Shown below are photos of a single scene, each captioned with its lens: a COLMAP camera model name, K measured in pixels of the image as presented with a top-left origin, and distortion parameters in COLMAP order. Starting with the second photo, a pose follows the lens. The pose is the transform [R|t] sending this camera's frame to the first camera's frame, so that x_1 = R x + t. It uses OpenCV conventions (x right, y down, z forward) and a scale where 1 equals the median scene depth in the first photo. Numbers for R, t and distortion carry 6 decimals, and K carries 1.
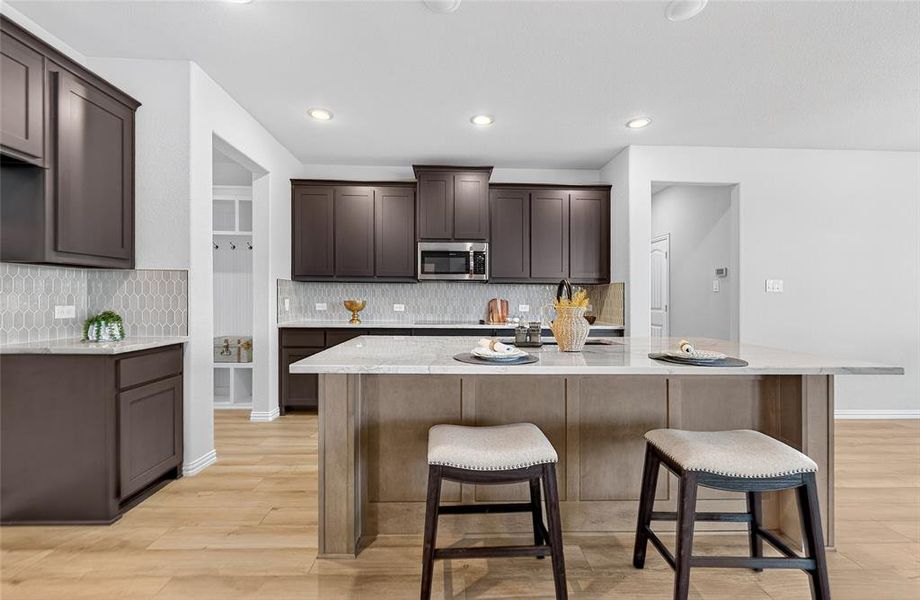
lens RADIAL K [[369.9, 0, 460.0], [0, 369.9, 300.0], [0, 0, 1]] dist [-0.002375, -0.000580]
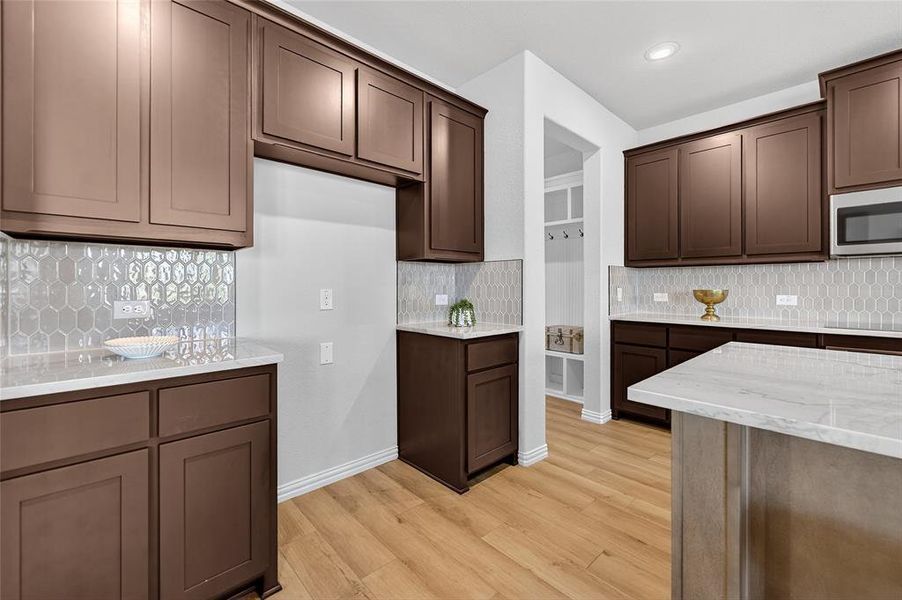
lens RADIAL K [[374.9, 0, 451.1], [0, 374.9, 294.5], [0, 0, 1]] dist [-0.002056, -0.000033]
pose [[0.654423, 0.005553, -0.756108, -0.078794], [0.004507, 0.999927, 0.011245, 0.000993], [0.756115, -0.010767, 0.654350, 0.156684]]
